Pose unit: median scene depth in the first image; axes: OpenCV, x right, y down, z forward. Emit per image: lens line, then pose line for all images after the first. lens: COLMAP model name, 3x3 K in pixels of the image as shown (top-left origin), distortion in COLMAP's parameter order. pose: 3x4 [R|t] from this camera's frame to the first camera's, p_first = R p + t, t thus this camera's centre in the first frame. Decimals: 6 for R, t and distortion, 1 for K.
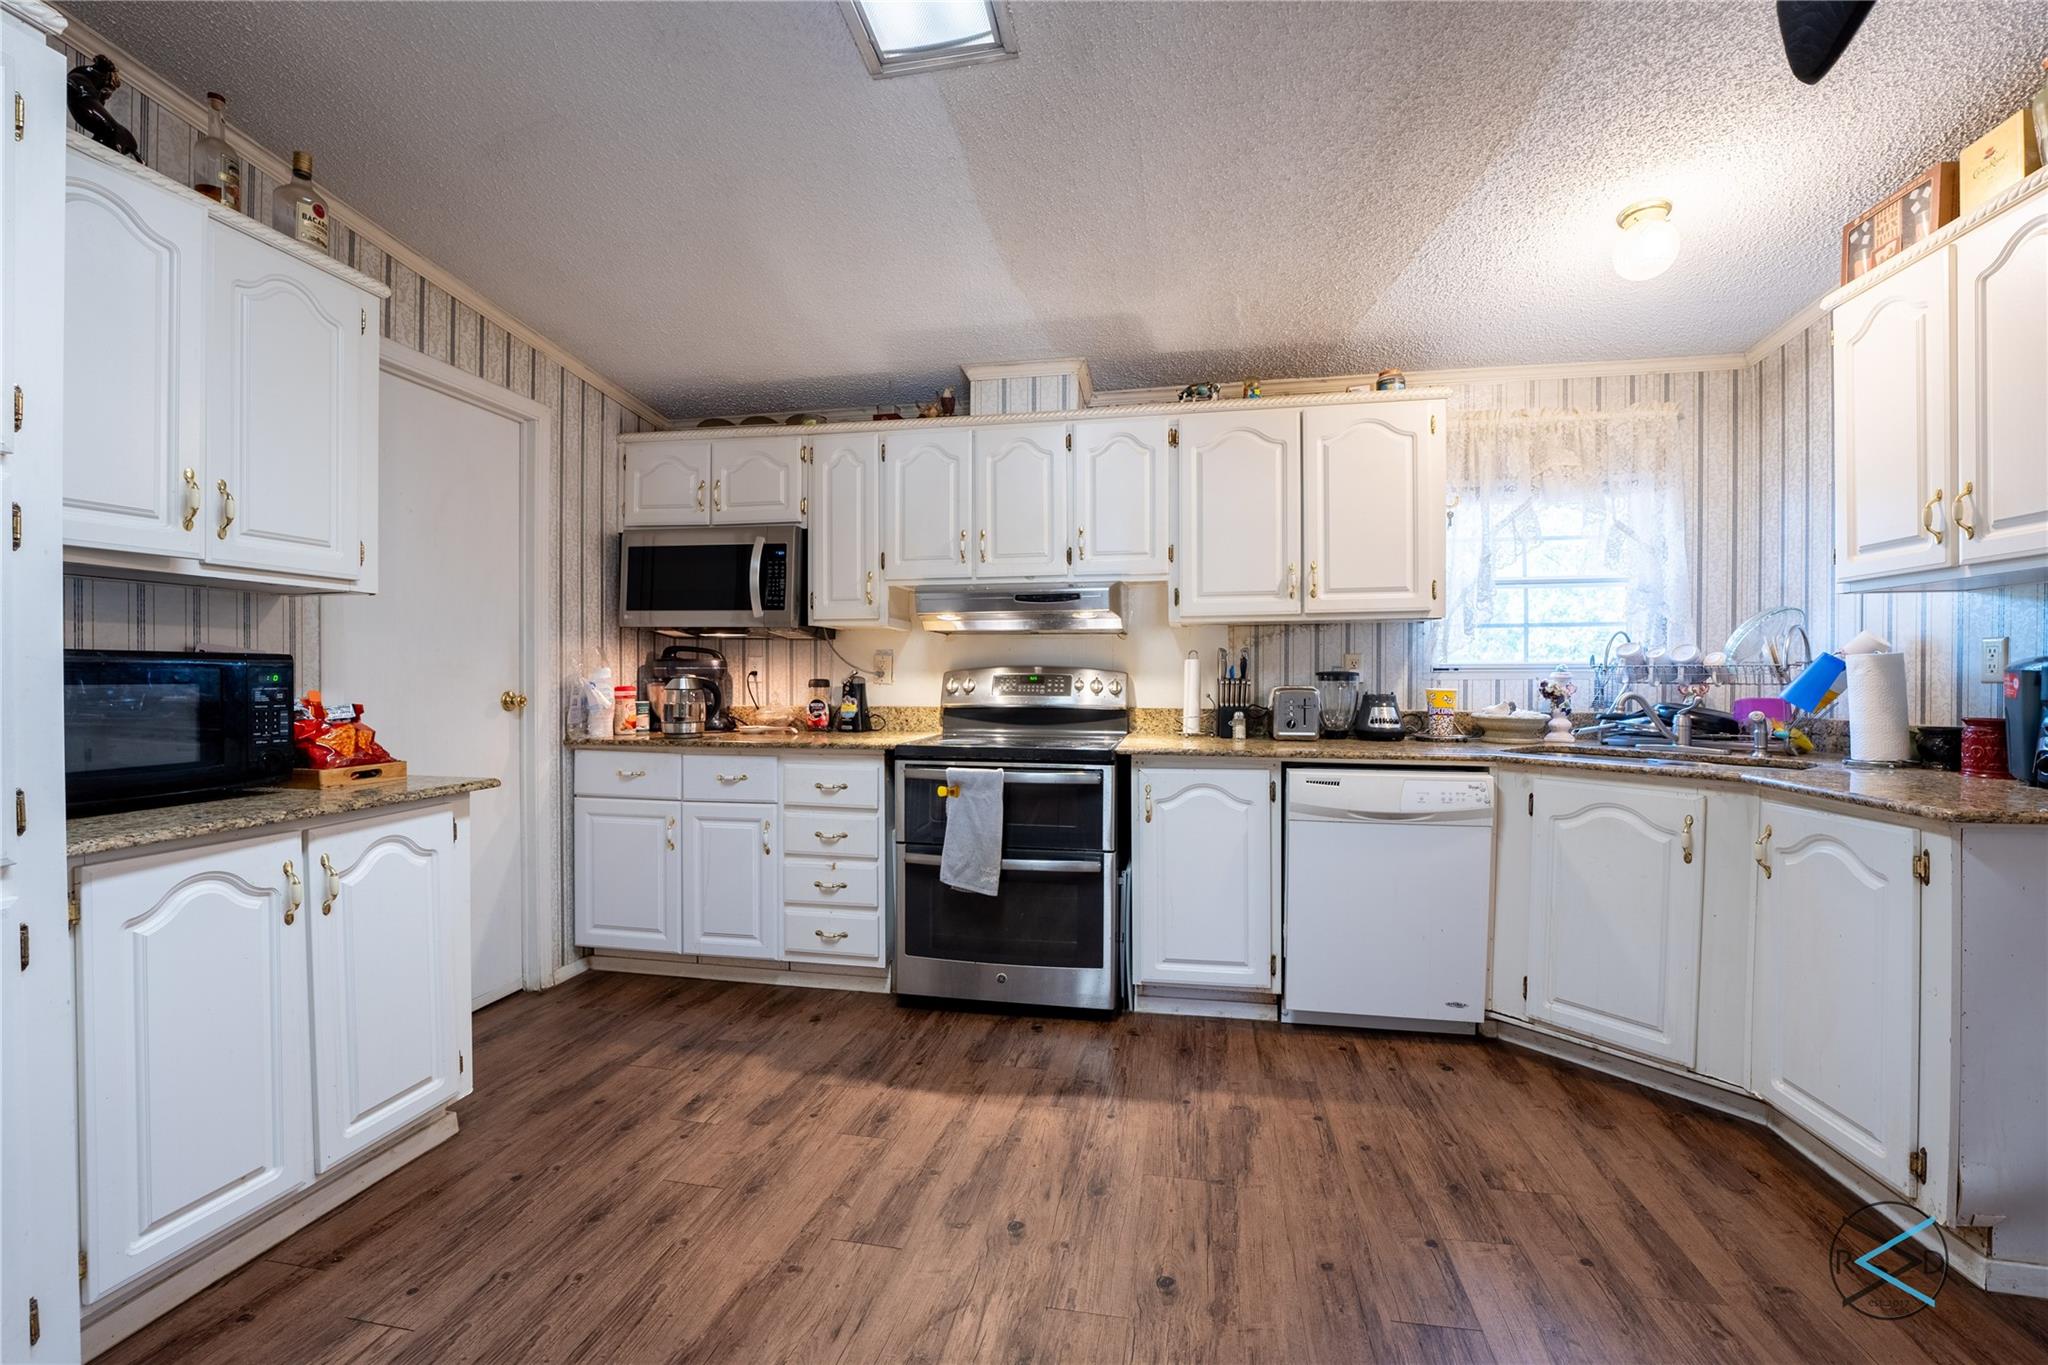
lens RADIAL K [[846.4, 0, 1021.2], [0, 846.4, 678.3], [0, 0, 1]] dist [-0.010408, 0.000861]
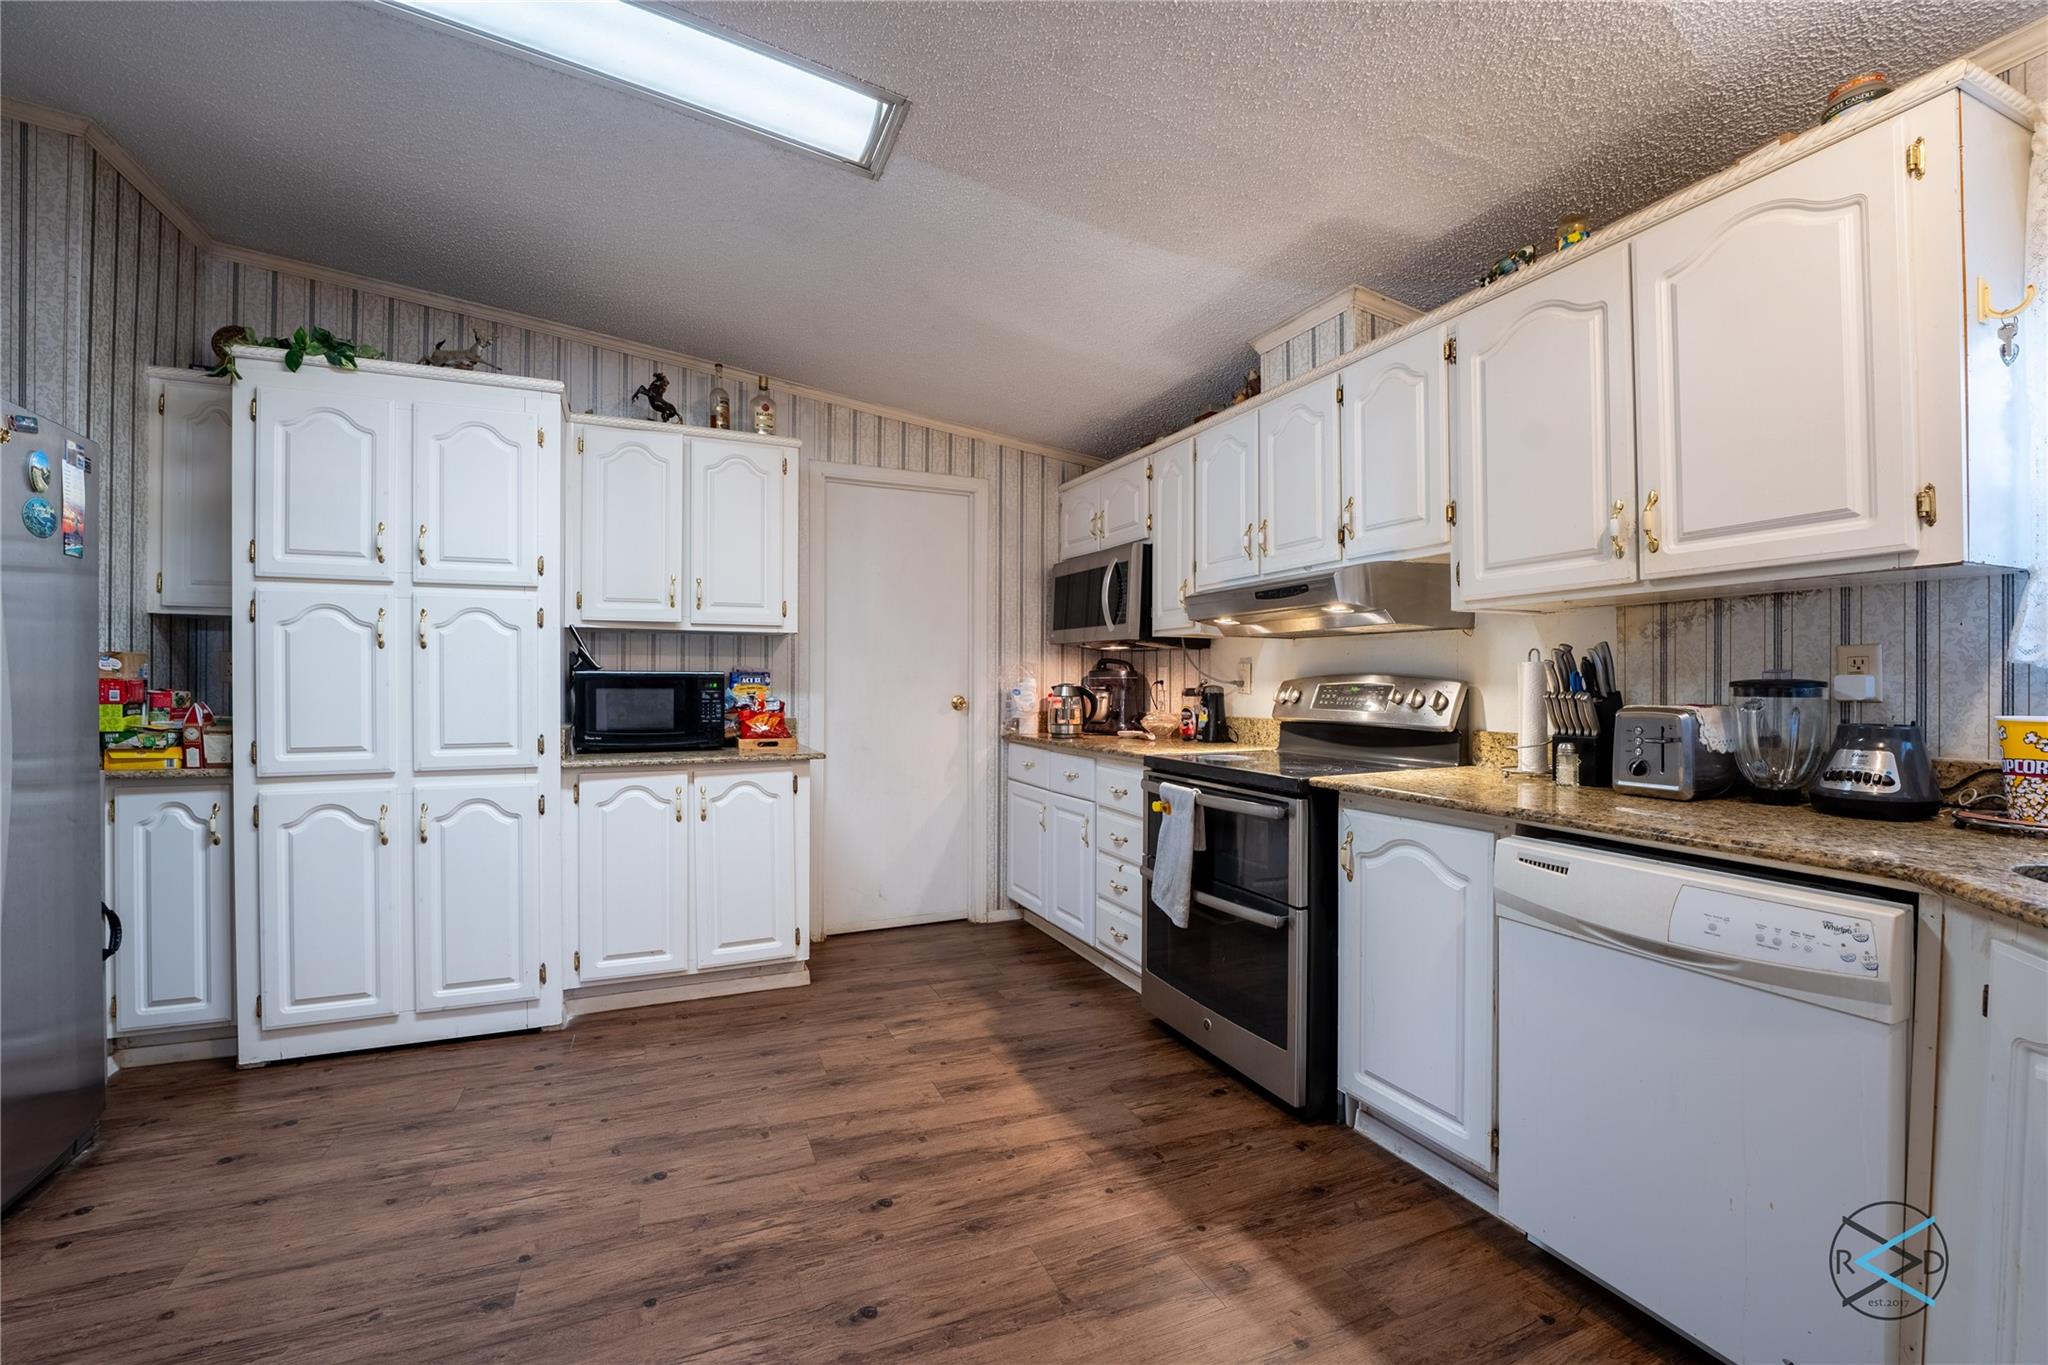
lens RADIAL K [[846.4, 0, 1031.6], [0, 846.4, 677.0], [0, 0, 1]] dist [-0.010408, 0.000861]
pose [[0.569861, -0.004800, -0.821727, 0.607323], [-0.004584, 0.999949, -0.009020, -0.002993], [0.821728, 0.008907, 0.569810, 0.336446]]
